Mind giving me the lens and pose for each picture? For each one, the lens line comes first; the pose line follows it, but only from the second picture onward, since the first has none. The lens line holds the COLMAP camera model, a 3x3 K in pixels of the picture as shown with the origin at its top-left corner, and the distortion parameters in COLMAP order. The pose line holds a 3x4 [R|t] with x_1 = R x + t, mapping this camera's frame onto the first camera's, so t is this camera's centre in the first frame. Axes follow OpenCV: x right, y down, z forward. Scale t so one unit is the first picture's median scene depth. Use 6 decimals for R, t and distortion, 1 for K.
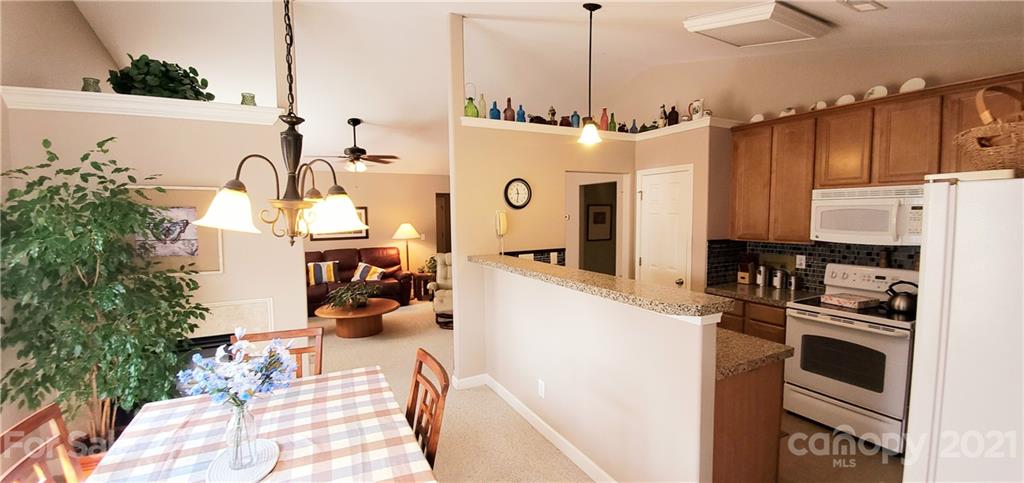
lens RADIAL K [[407.0, 0, 505.9], [0, 407.0, 244.1], [0, 0, 1]] dist [0.014426, -0.018705]
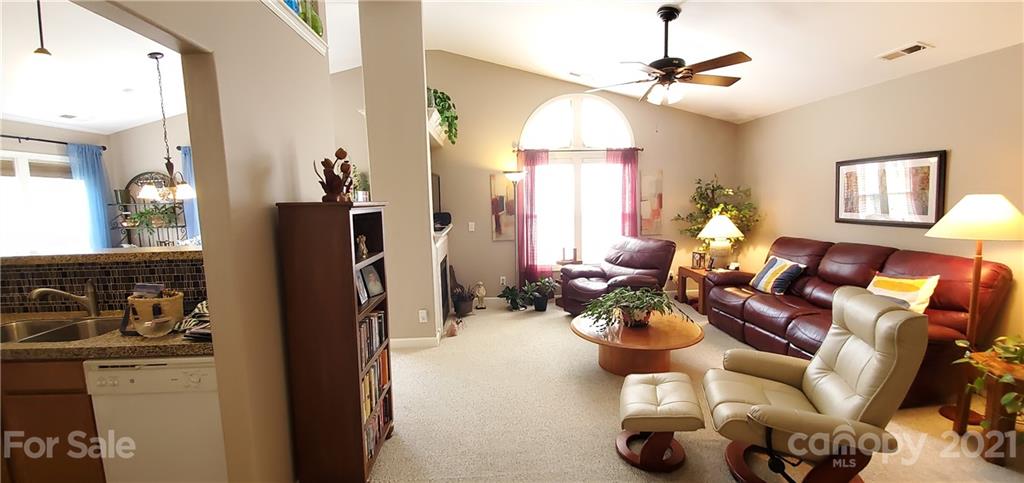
lens RADIAL K [[407.0, 0, 505.9], [0, 407.0, 244.1], [0, 0, 1]] dist [0.014426, -0.018705]
pose [[-0.405067, 0.125045, -0.905696, 0.279634], [-0.039672, 0.987266, 0.154050, -0.060187], [0.913426, 0.098331, -0.394948, 1.054312]]
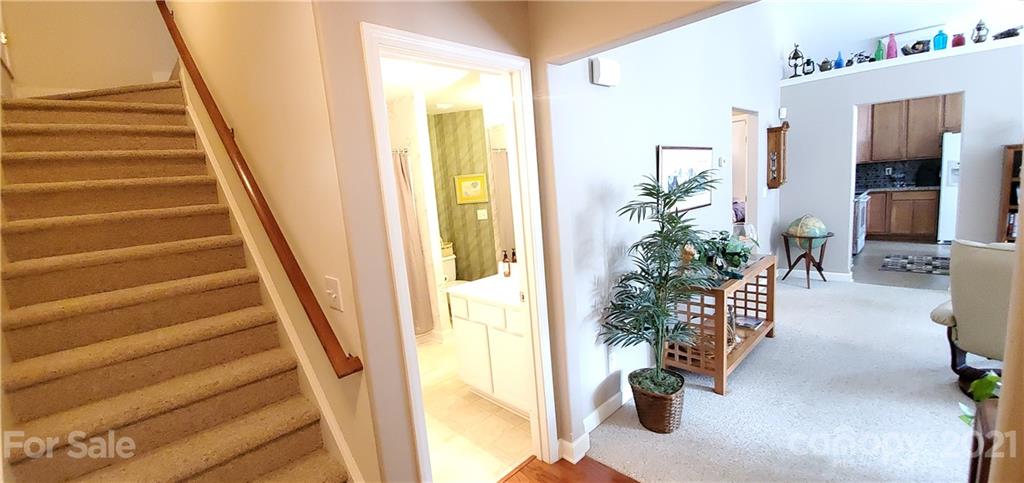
lens RADIAL K [[407.0, 0, 505.9], [0, 407.0, 244.1], [0, 0, 1]] dist [0.014426, -0.018705]
pose [[-0.295449, -0.104055, 0.949675, -0.363859], [0.158182, 0.975002, 0.156042, -0.109142], [-0.942172, 0.196324, -0.271603, 1.772925]]
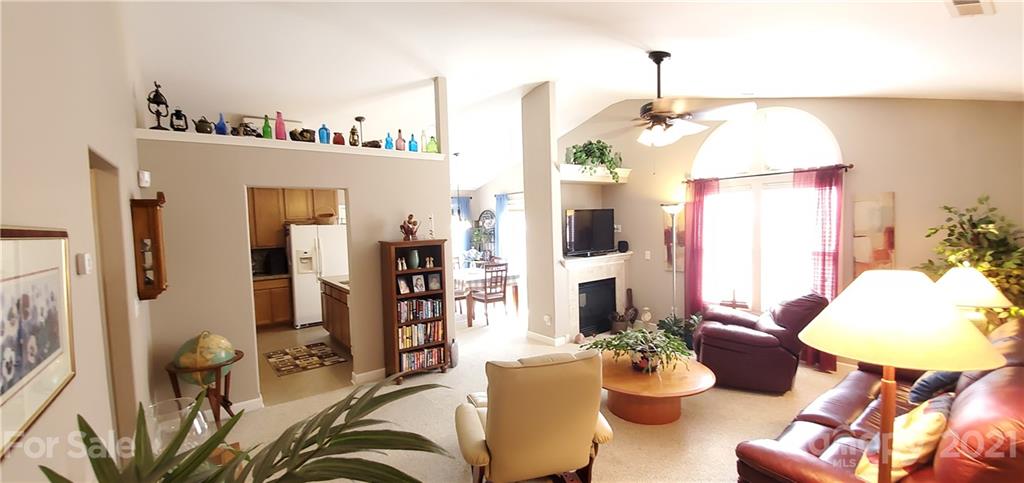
lens RADIAL K [[407.0, 0, 505.9], [0, 407.0, 244.1], [0, 0, 1]] dist [0.014426, -0.018705]
pose [[-0.985224, 0.050529, -0.163650, -0.059150], [0.029175, 0.991038, 0.130353, -0.122825], [0.168770, 0.123652, -0.977868, 1.551598]]
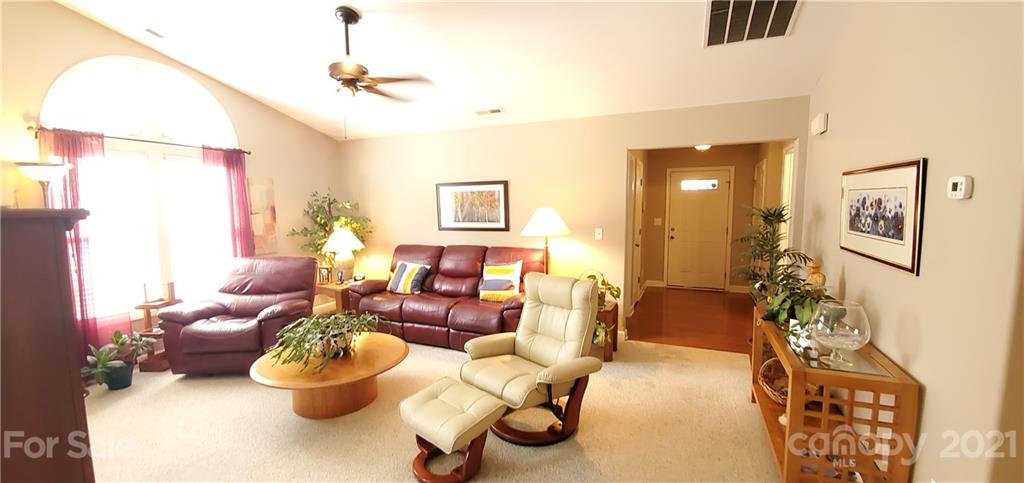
lens RADIAL K [[407.0, 0, 505.9], [0, 407.0, 244.1], [0, 0, 1]] dist [0.014426, -0.018705]
pose [[0.625829, 0.082093, -0.775628, 0.204888], [-0.058851, 0.996581, 0.057994, -0.041850], [0.777737, 0.009352, 0.628521, 0.831003]]
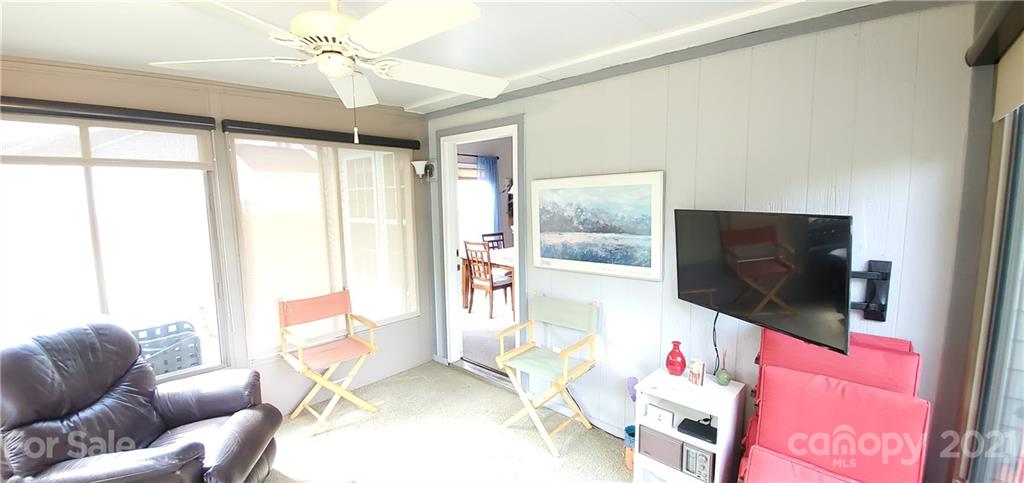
lens RADIAL K [[407.0, 0, 505.9], [0, 407.0, 244.1], [0, 0, 1]] dist [0.014426, -0.018705]
pose [[0.348927, 0.107141, -0.931005, 1.054564], [-0.057704, 0.994014, 0.092766, 0.055589], [0.935372, 0.021354, 0.353021, -0.574969]]
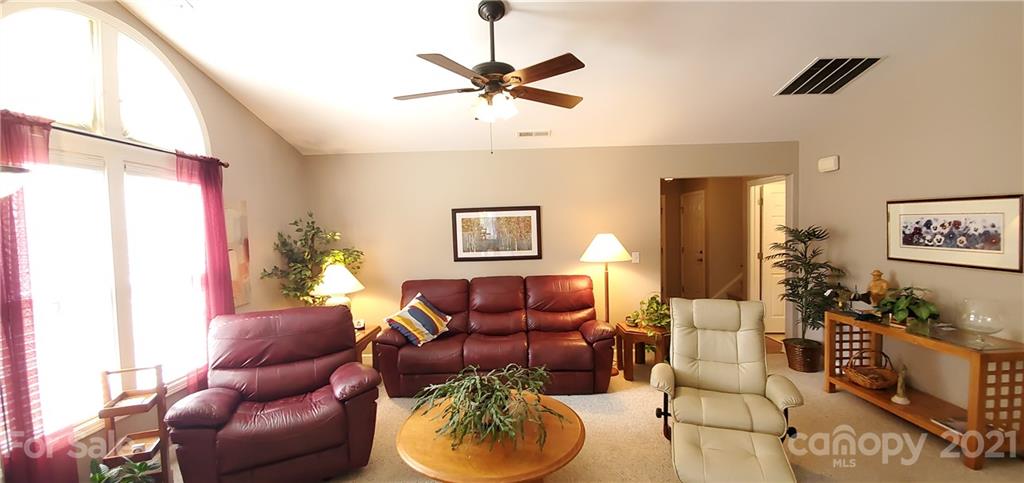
lens RADIAL K [[407.0, 0, 505.9], [0, 407.0, 244.1], [0, 0, 1]] dist [0.014426, -0.018705]
pose [[0.885492, 0.009073, -0.464566, -0.147463], [-0.021110, 0.999563, -0.020716, -0.030324], [0.464174, 0.028151, 0.885296, 0.616355]]
